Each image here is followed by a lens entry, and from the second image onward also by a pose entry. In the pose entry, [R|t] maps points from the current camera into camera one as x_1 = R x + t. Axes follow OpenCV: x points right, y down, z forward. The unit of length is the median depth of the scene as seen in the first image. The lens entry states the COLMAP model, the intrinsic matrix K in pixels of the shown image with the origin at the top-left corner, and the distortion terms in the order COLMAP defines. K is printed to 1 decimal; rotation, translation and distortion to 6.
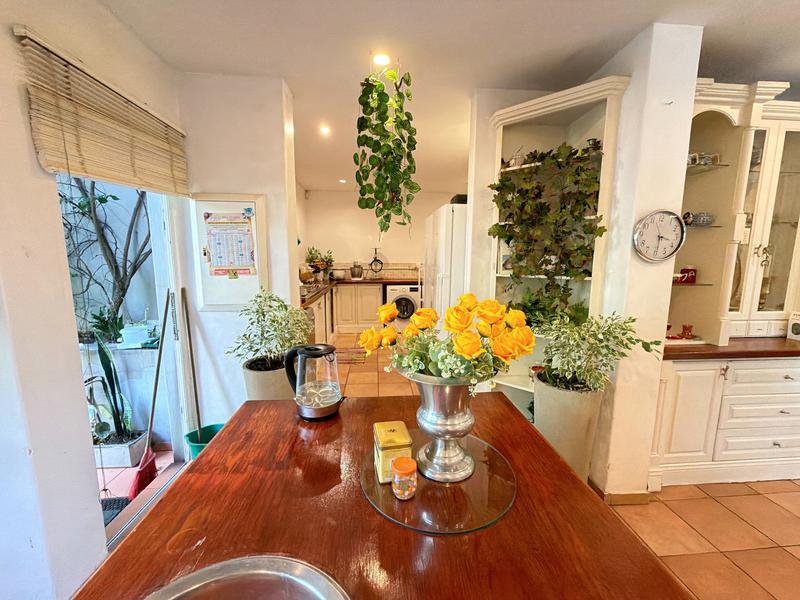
lens RADIAL K [[322.6, 0, 401.8], [0, 322.6, 300.5], [0, 0, 1]] dist [0.002389, 0.000197]
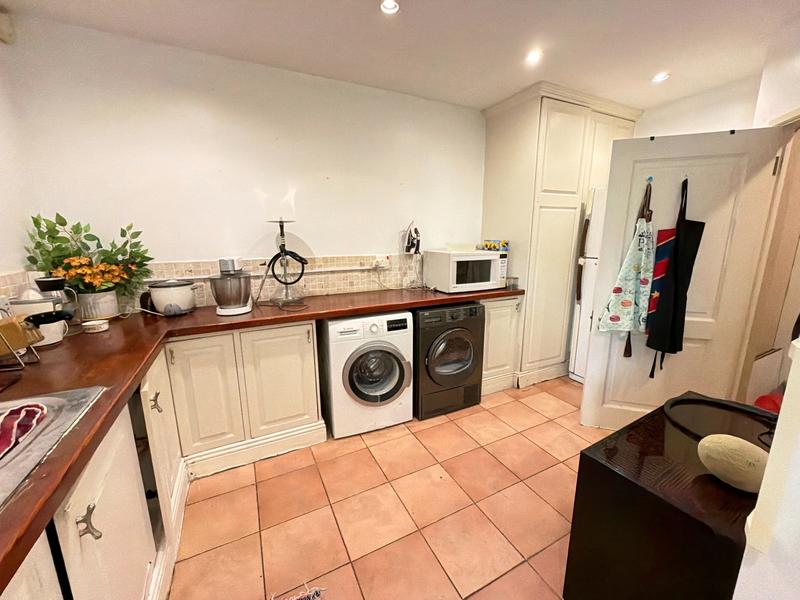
lens RADIAL K [[322.6, 0, 401.4], [0, 322.6, 300.0], [0, 0, 1]] dist [0.002389, 0.000197]
pose [[0.925988, -0.084050, 0.368079, -0.098922], [0.060516, 0.995342, 0.075041, -0.091207], [-0.372672, -0.047213, 0.926761, 0.602251]]
